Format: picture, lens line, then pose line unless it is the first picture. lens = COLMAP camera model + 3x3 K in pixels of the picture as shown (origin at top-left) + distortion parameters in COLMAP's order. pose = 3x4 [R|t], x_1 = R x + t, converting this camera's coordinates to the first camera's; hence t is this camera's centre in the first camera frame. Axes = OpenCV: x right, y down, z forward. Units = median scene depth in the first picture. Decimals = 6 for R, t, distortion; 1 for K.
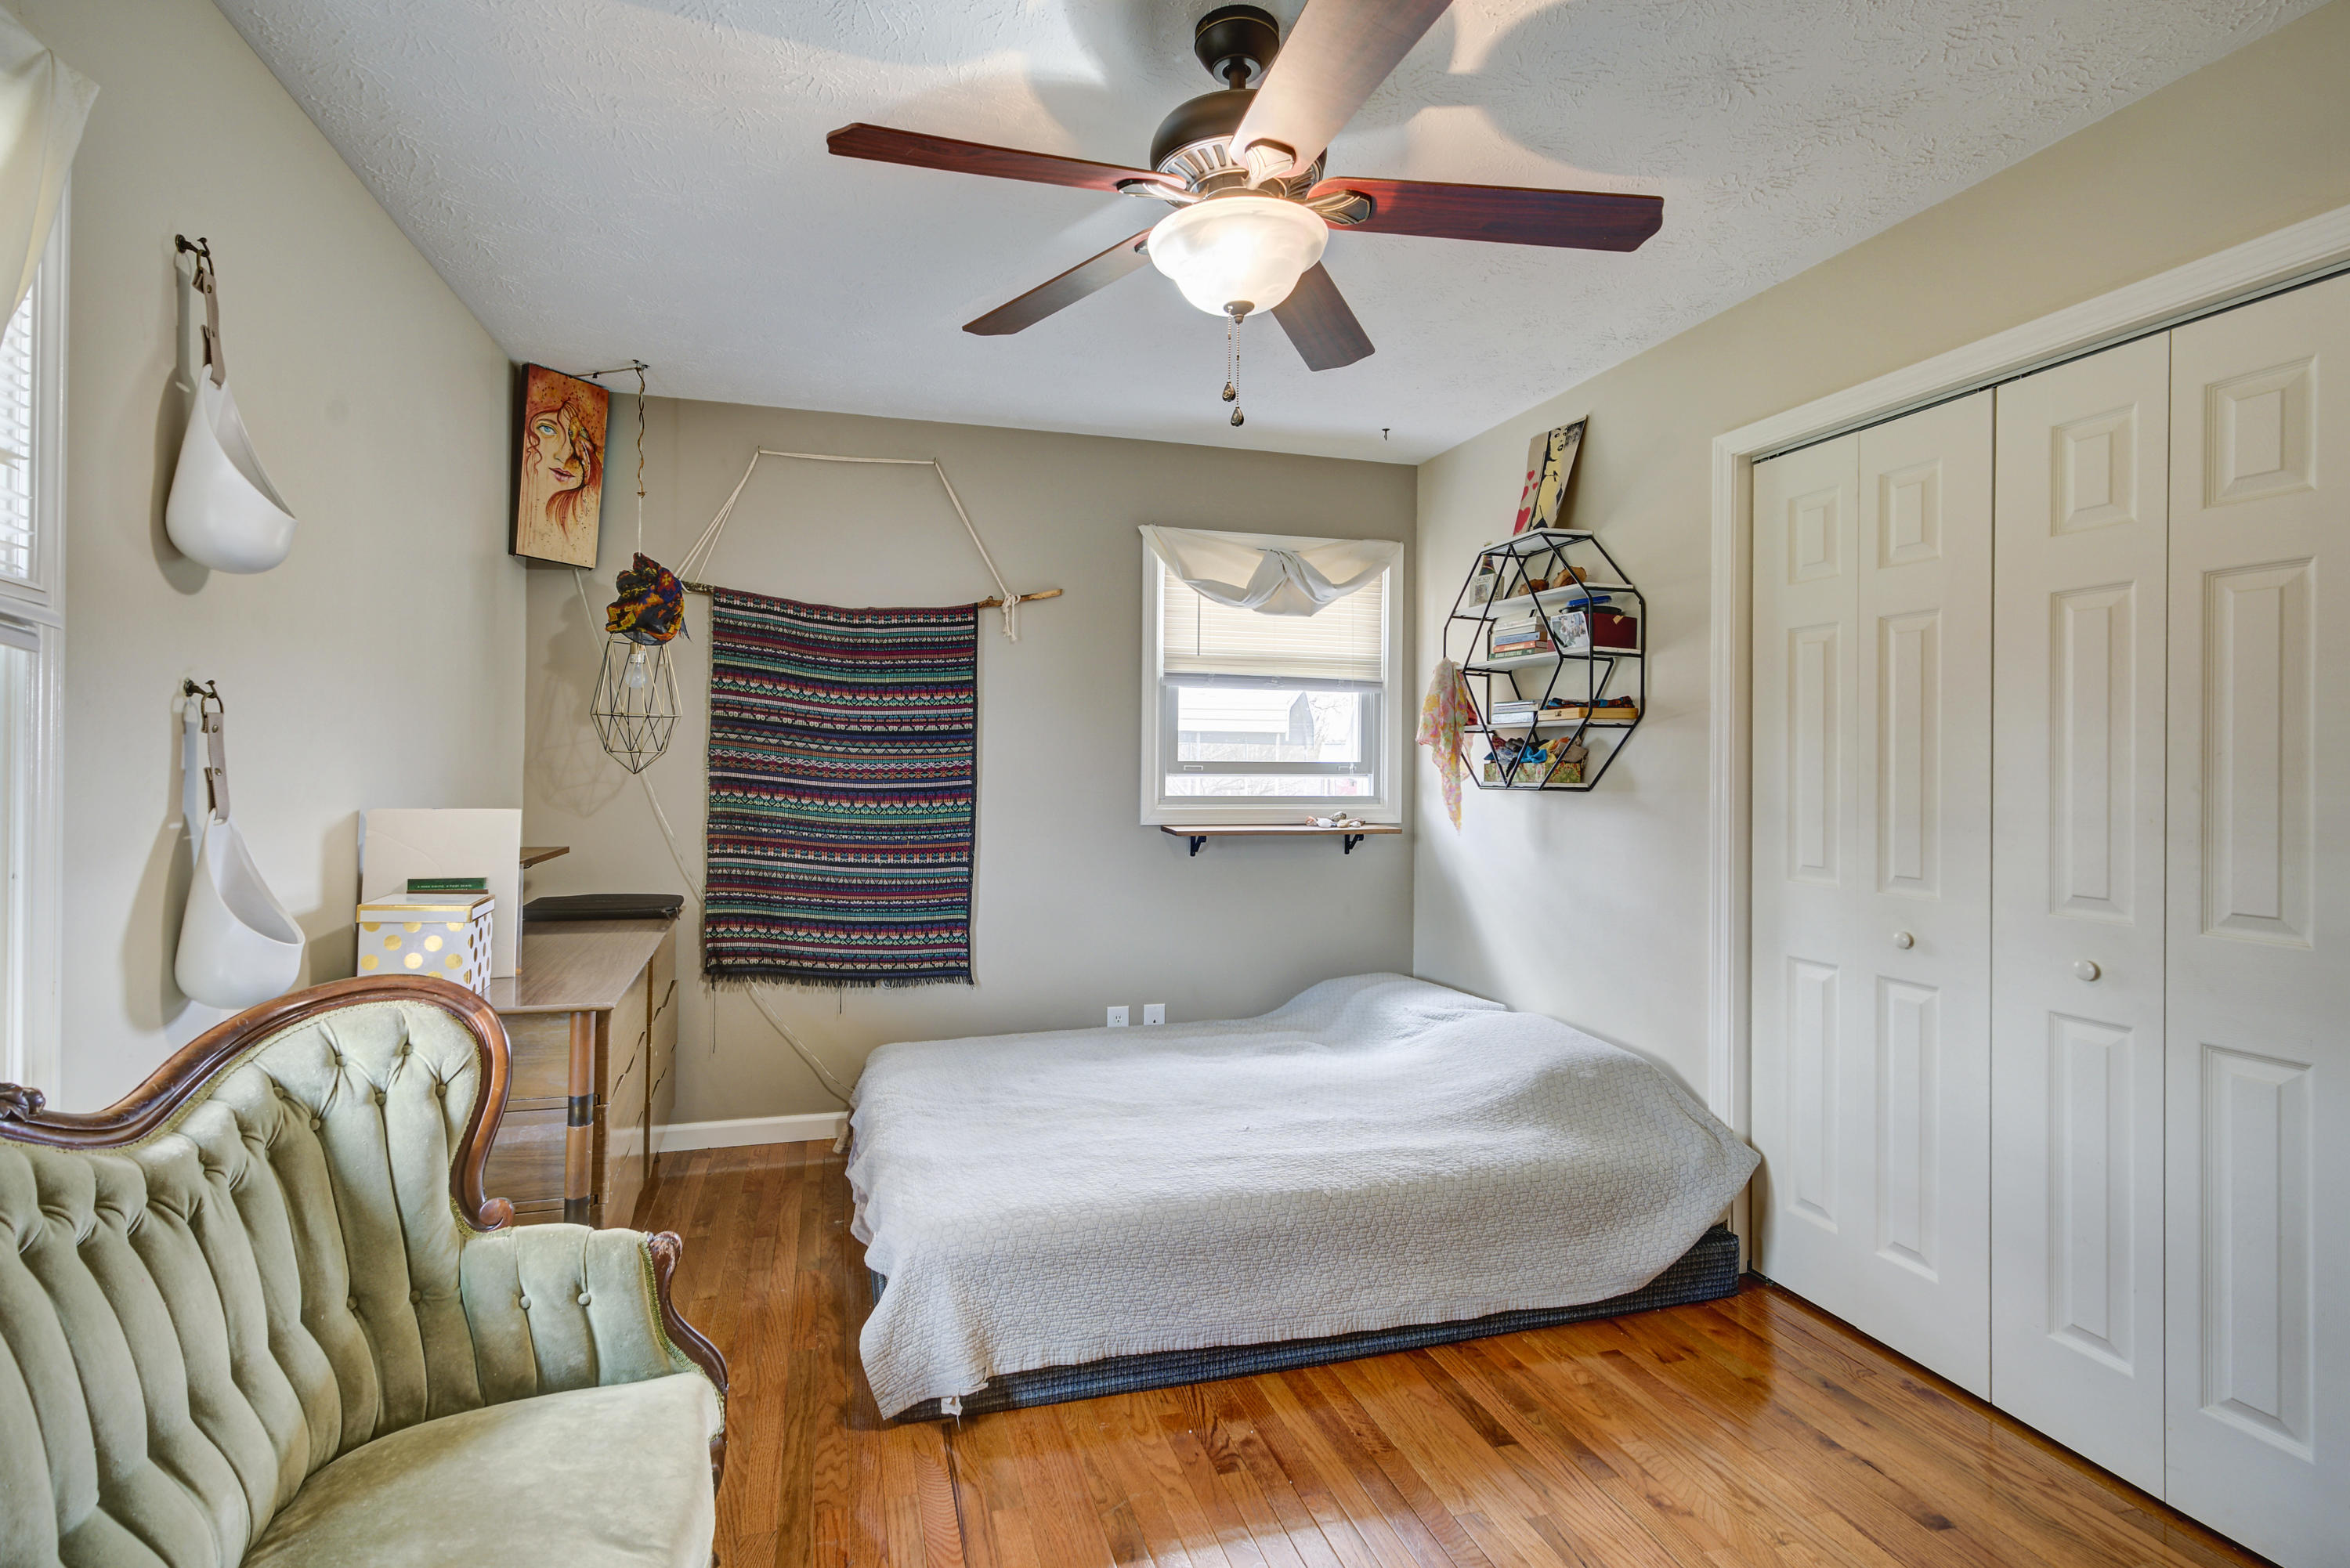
lens RADIAL K [[1098.6, 0, 1162.9], [0, 1098.6, 766.6], [0, 0, 1]] dist [-0.001726, 0.001875]
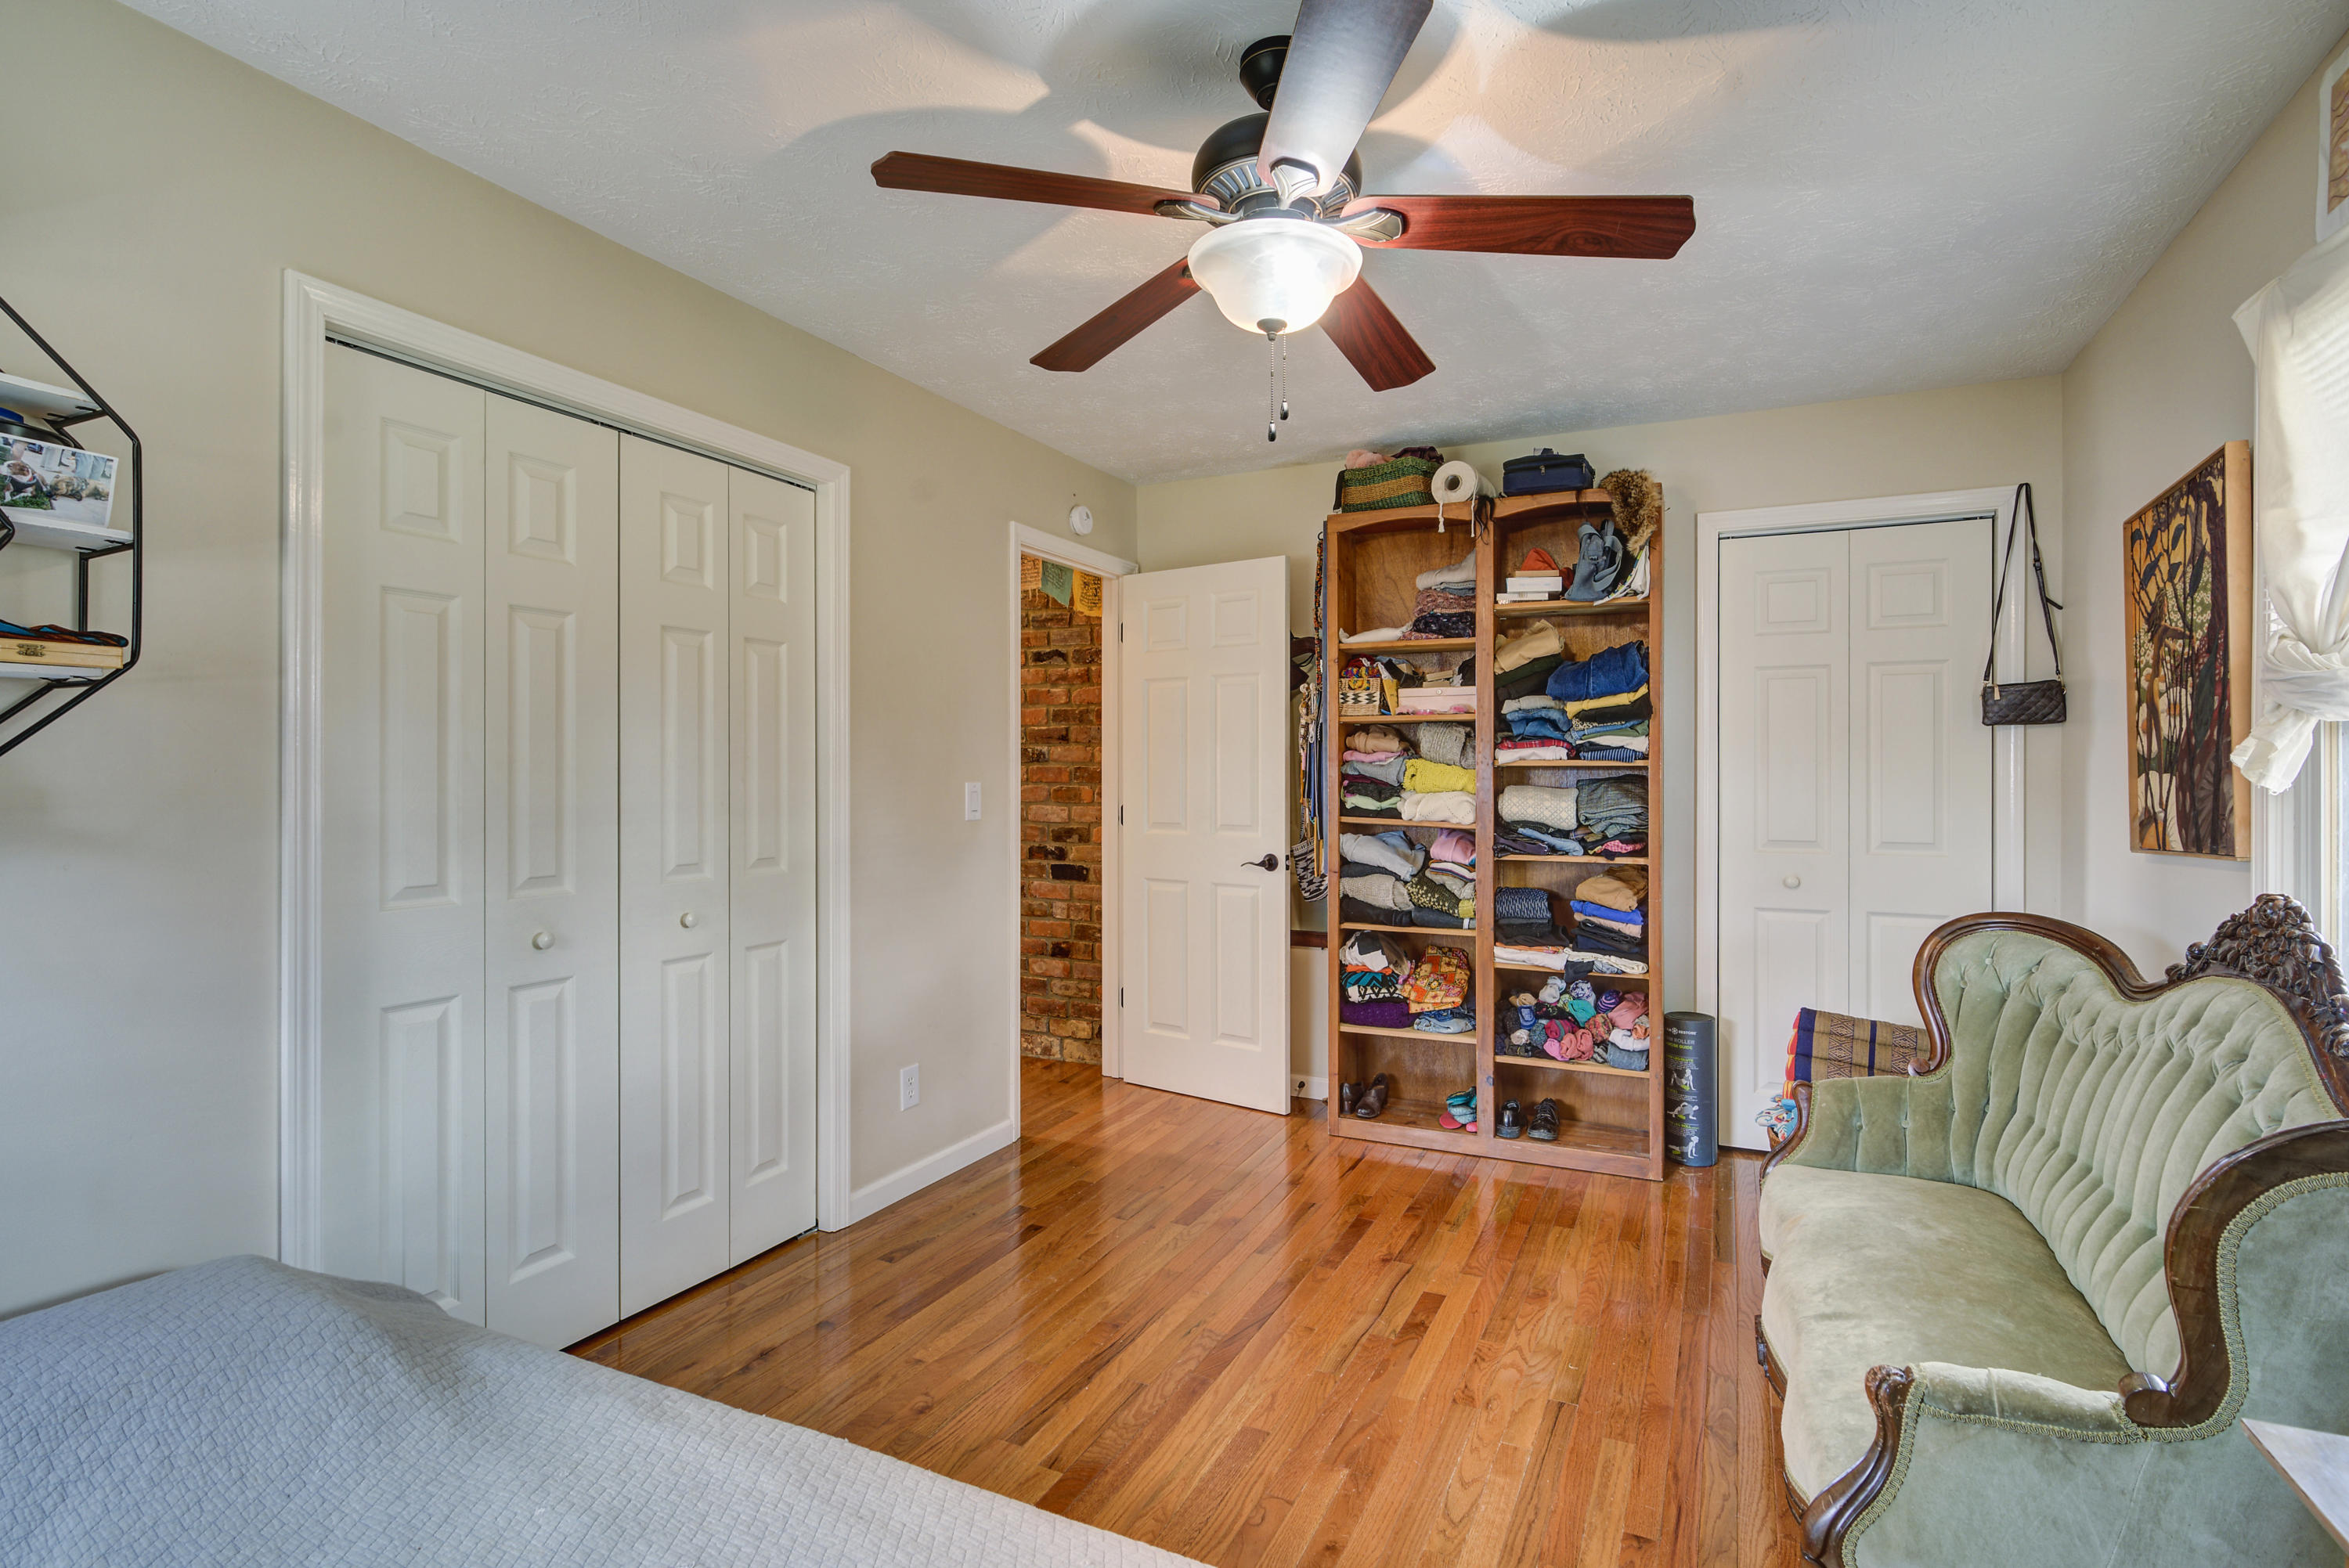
lens RADIAL K [[1098.1, 0, 1187.8], [0, 1098.1, 767.2], [0, 0, 1]] dist [-0.001726, 0.001875]
pose [[-0.726950, -0.010677, 0.686607, -0.225292], [-0.007769, 0.999943, 0.007323, -0.005271], [-0.686646, -0.000011, -0.726992, 0.703412]]
